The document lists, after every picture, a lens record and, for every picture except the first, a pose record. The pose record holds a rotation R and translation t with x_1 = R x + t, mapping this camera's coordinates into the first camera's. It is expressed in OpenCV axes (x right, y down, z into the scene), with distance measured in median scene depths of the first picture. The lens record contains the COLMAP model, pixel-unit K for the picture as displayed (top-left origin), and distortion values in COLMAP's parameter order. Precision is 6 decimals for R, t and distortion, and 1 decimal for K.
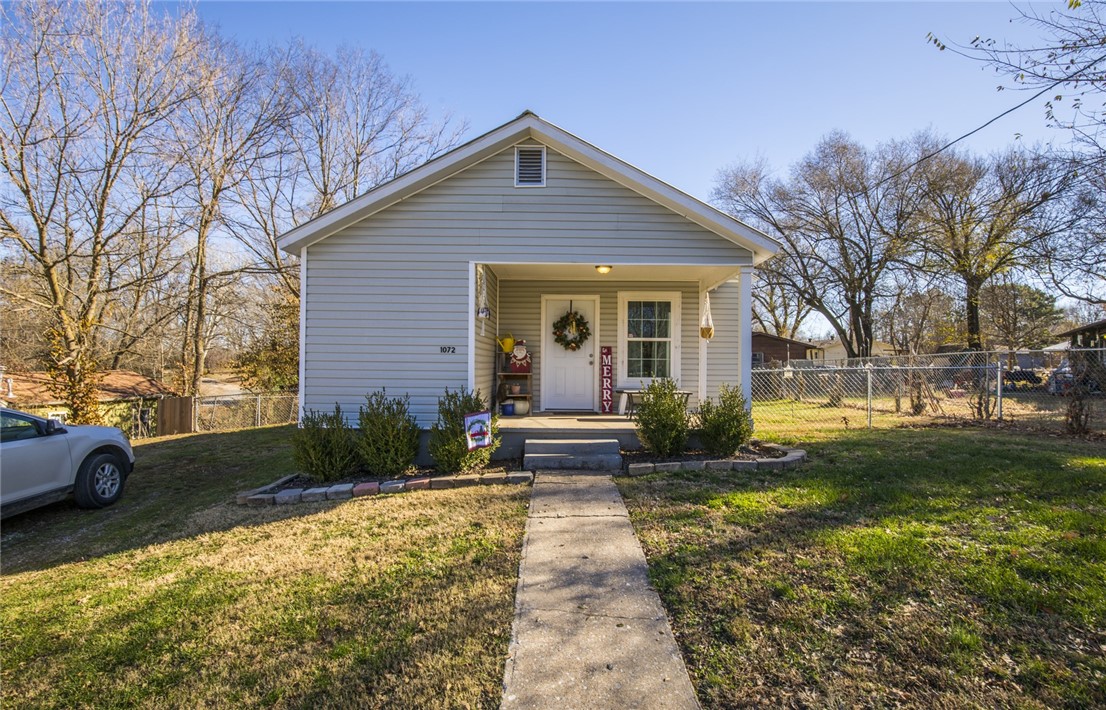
lens RADIAL K [[509.3, 0, 583.1], [0, 509.3, 350.9], [0, 0, 1]] dist [-0.033470, 0.005479]
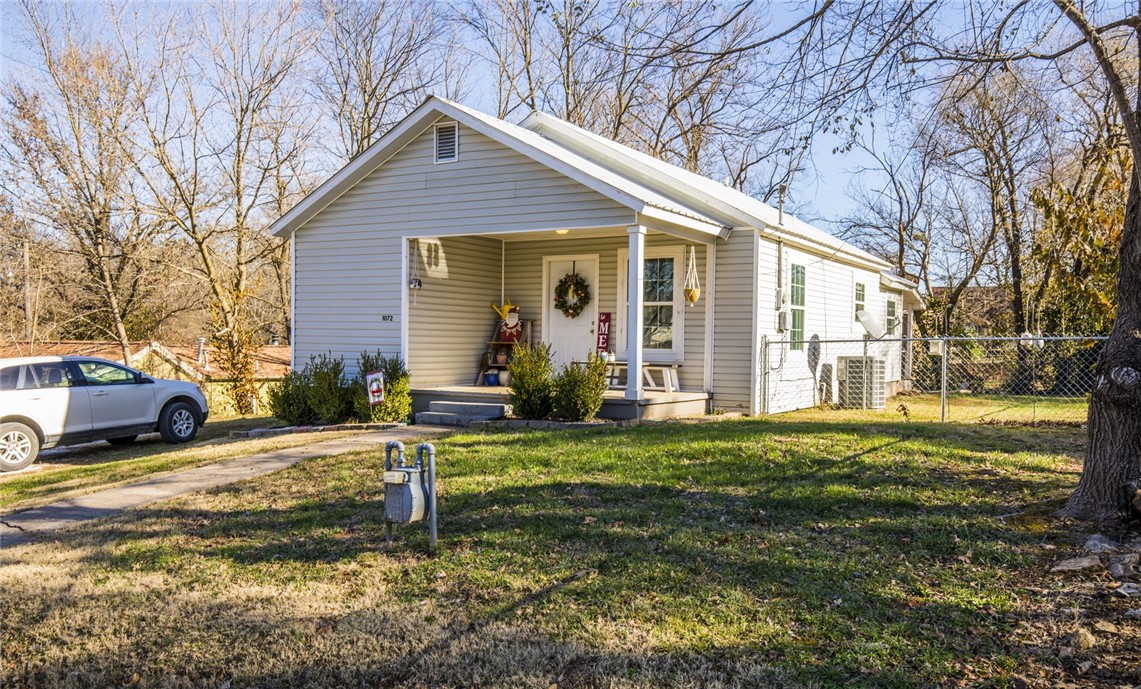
lens RADIAL K [[911.2, 0, 590.1], [0, 911.2, 339.0], [0, 0, 1]] dist [0.034637, 0.004911]
pose [[0.861819, 0.002937, -0.507207, 0.848818], [0.008423, 0.999762, 0.020101, 0.004891], [0.507145, -0.021596, 0.861590, -0.371043]]
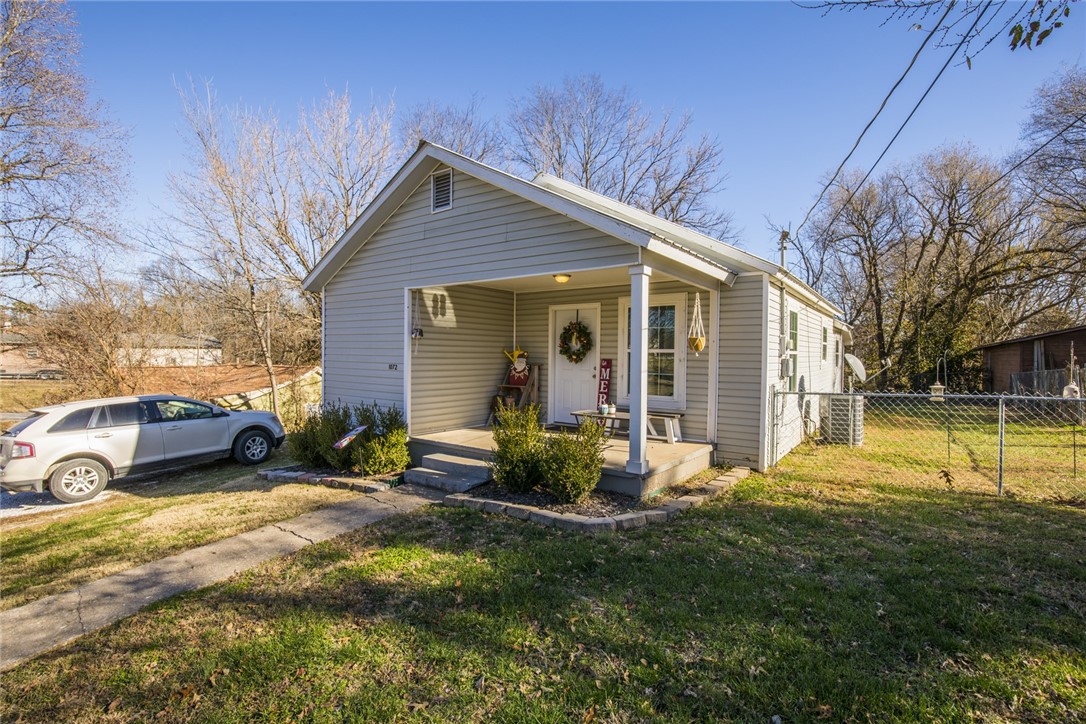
lens RADIAL K [[503.6, 0, 552.1], [0, 503.6, 355.2], [0, 0, 1]] dist [-0.036158, 0.006870]
pose [[0.804564, 0.002432, -0.593860, 0.521718], [0.011845, 0.999727, 0.020141, -0.035938], [0.593747, -0.023239, 0.804316, 0.231464]]
